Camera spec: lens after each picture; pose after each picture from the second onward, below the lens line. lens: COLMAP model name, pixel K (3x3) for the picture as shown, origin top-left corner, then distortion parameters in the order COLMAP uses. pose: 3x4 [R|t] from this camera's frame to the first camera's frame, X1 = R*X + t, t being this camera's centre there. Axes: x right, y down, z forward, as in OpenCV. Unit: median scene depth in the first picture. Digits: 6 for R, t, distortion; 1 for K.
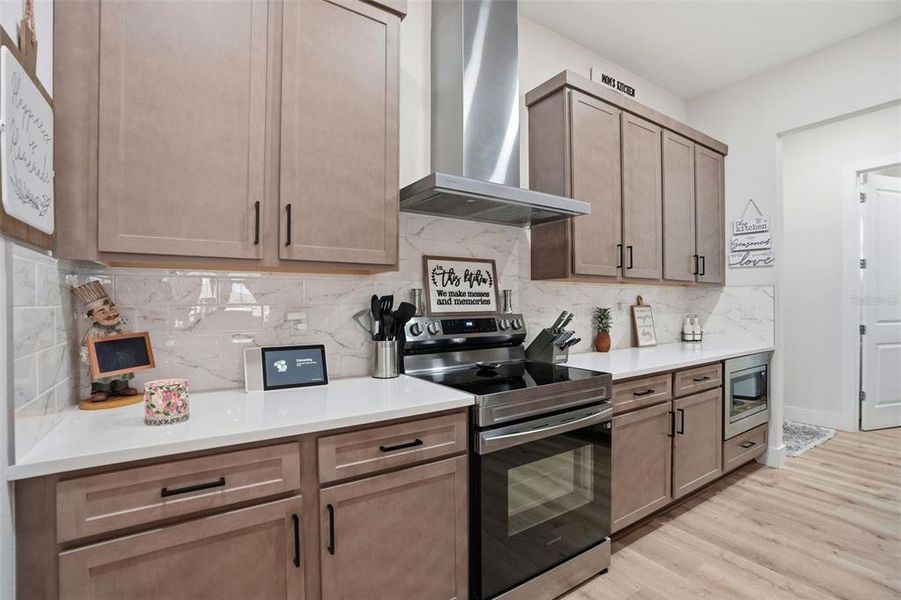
lens RADIAL K [[416.7, 0, 448.4], [0, 416.7, 304.0], [0, 0, 1]] dist [-0.074113, 0.028315]
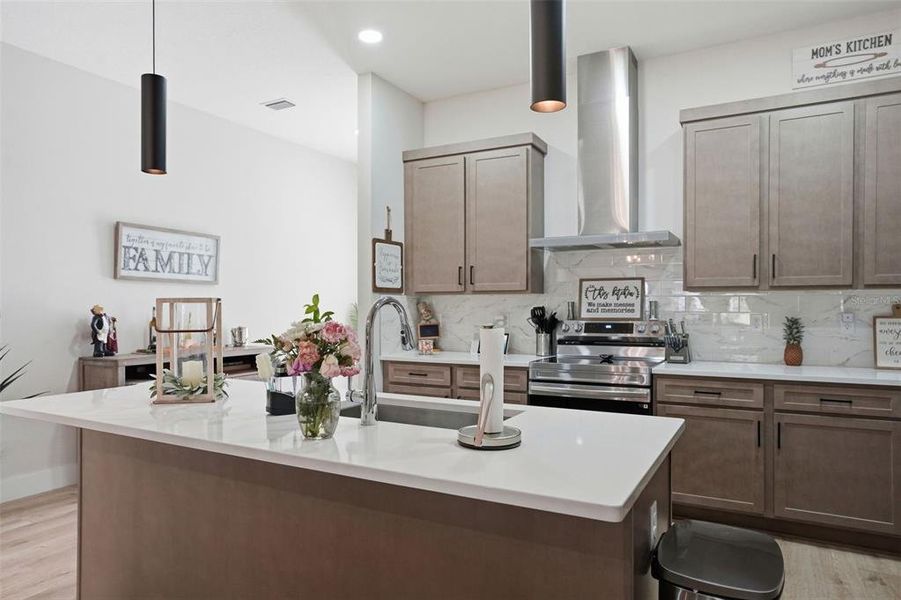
lens RADIAL K [[594.2, 0, 449.2], [0, 594.2, 305.1], [0, 0, 1]] dist [-0.012892, 0.027888]
pose [[0.474300, -0.000236, -0.880363, 1.477786], [-0.003487, 0.999992, -0.002147, -0.016682], [0.880356, 0.004088, 0.474295, -0.380007]]
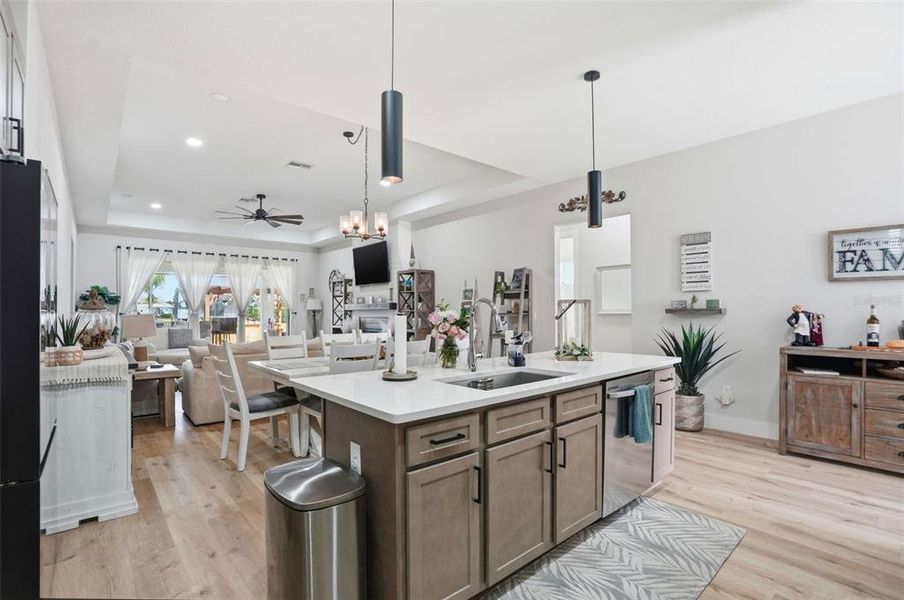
lens RADIAL K [[427.1, 0, 452.2], [0, 427.1, 307.3], [0, 0, 1]] dist [-0.065859, 0.025754]
pose [[-0.990826, 0.005388, -0.135038, 0.845250], [0.006350, 0.999957, -0.006694, -0.002133], [0.134996, -0.007490, -0.990818, 1.000717]]
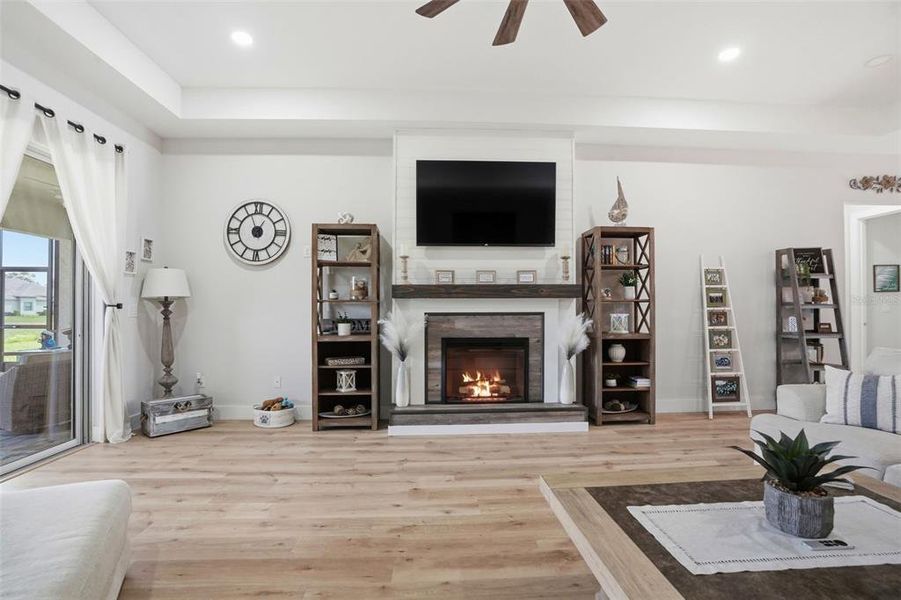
lens RADIAL K [[416.7, 0, 448.4], [0, 416.7, 304.0], [0, 0, 1]] dist [-0.074113, 0.028315]
pose [[-0.504275, -0.003923, -0.863534, 2.771617], [0.001890, 0.999982, -0.005647, 0.025118], [0.863541, -0.004480, -0.504259, -2.322577]]
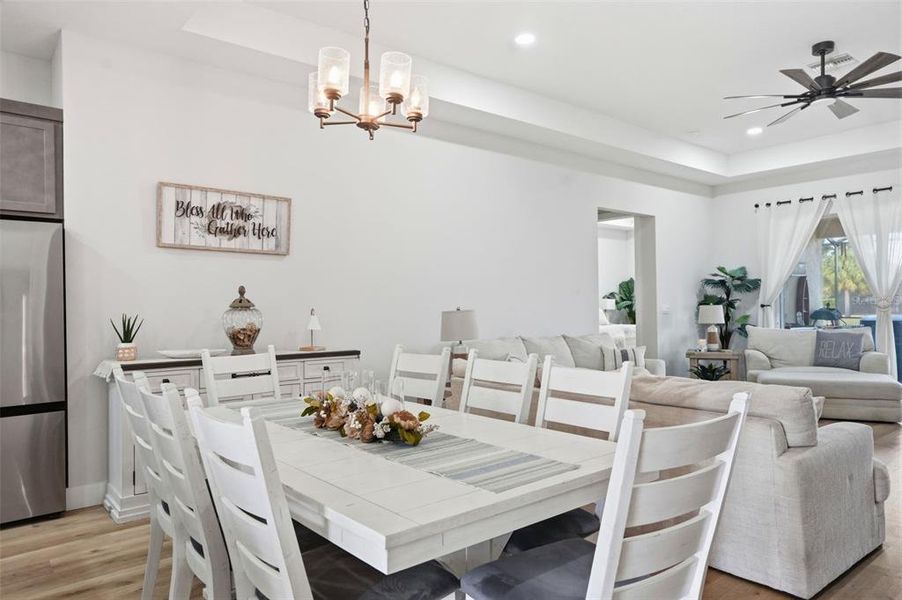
lens RADIAL K [[594.8, 0, 449.6], [0, 594.8, 305.1], [0, 0, 1]] dist [-0.012892, 0.027888]
pose [[-0.110805, 0.008027, 0.993810, -0.093381], [0.015560, 0.999859, -0.006341, 0.004457], [-0.993720, 0.014761, -0.110914, -0.963201]]
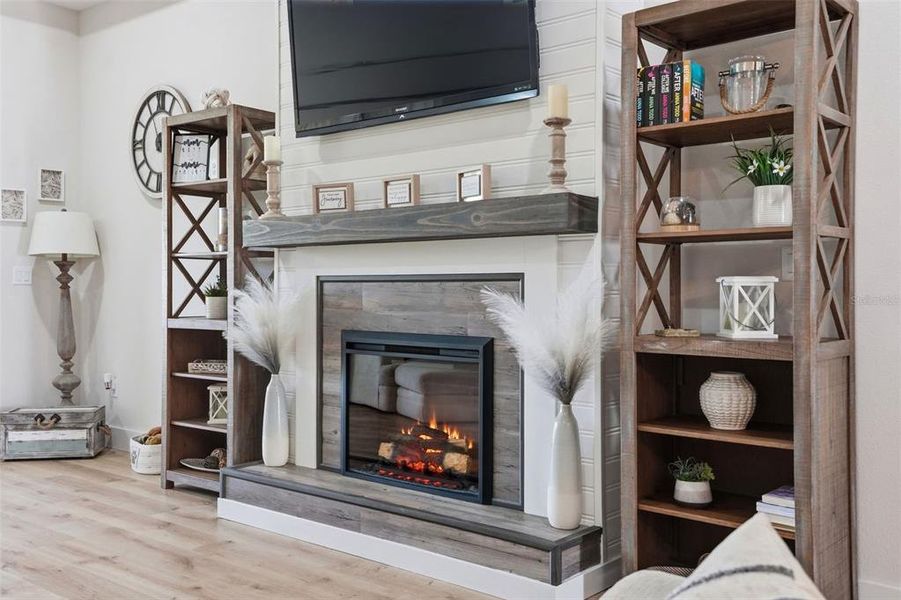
lens RADIAL K [[864.7, 0, 448.5], [0, 864.7, 285.5], [0, 0, 1]] dist [0.058030, 0.010206]
pose [[-0.959406, 0.005520, -0.281974, 1.448027], [0.004706, 0.999983, 0.003565, 0.068961], [0.281989, 0.002093, -0.959415, -1.489034]]
